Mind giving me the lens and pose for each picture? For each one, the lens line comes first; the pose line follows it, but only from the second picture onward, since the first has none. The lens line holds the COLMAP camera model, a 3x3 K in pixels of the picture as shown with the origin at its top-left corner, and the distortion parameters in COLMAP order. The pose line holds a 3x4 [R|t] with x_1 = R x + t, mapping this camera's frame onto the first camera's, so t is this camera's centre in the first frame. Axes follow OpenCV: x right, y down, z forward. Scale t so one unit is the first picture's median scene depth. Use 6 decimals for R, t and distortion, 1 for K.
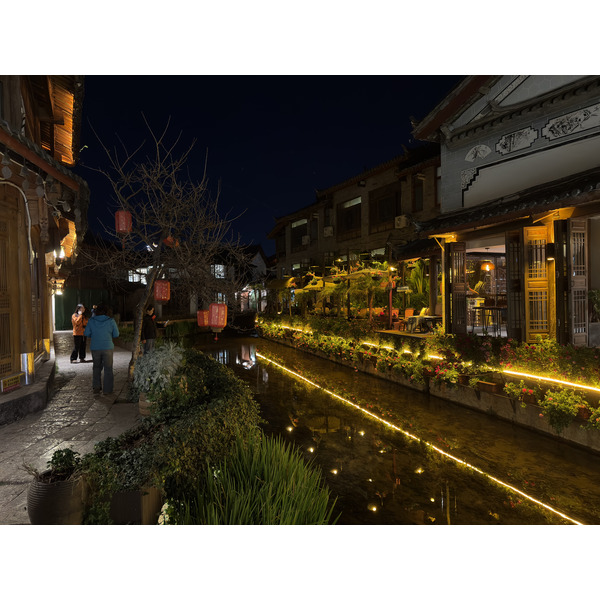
lens RADIAL K [[460.7, 0, 300.0], [0, 460.7, 300.0], [0, 0, 1]] dist [0.034859, -0.007658]
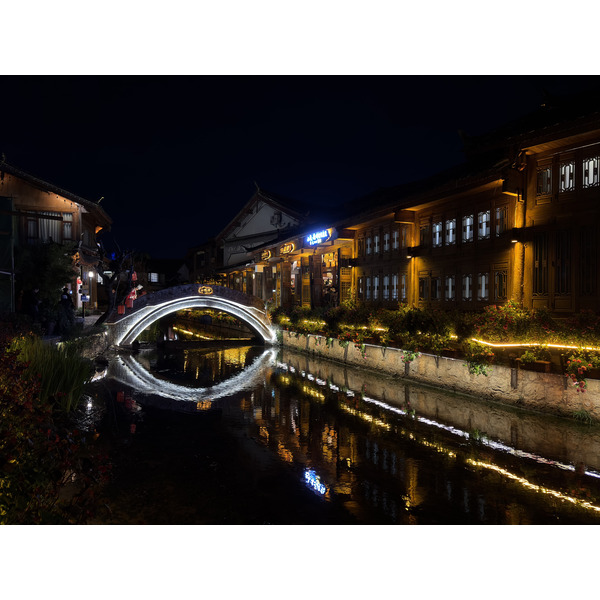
lens RADIAL K [[460.7, 0, 300.0], [0, 460.7, 300.0], [0, 0, 1]] dist [0.034859, -0.007658]
pose [[0.992569, 0.026601, 0.118743, 0.225026], [-0.025470, 0.999615, -0.011039, 0.027549], [-0.118991, 0.007933, 0.992864, -1.027268]]
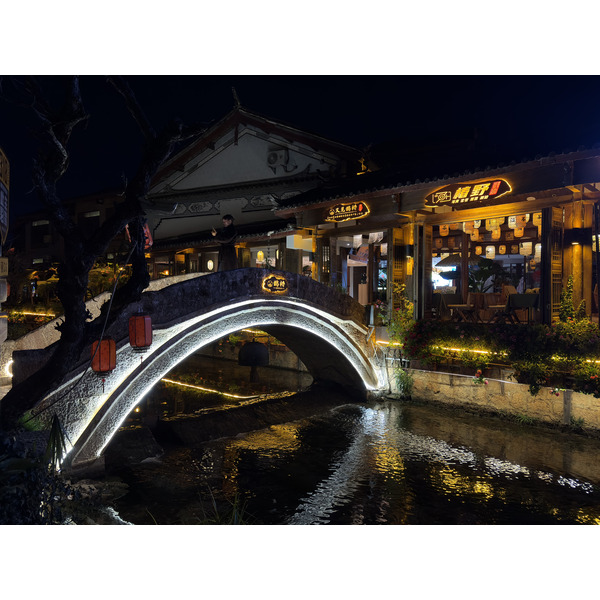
lens RADIAL K [[460.7, 0, 300.0], [0, 460.7, 300.0], [0, 0, 1]] dist [0.034859, -0.007658]
pose [[0.865822, 0.016773, 0.500071, -0.025978], [-0.018444, 0.999829, -0.001601, 0.015591], [-0.500012, -0.007837, 0.865983, -0.405109]]
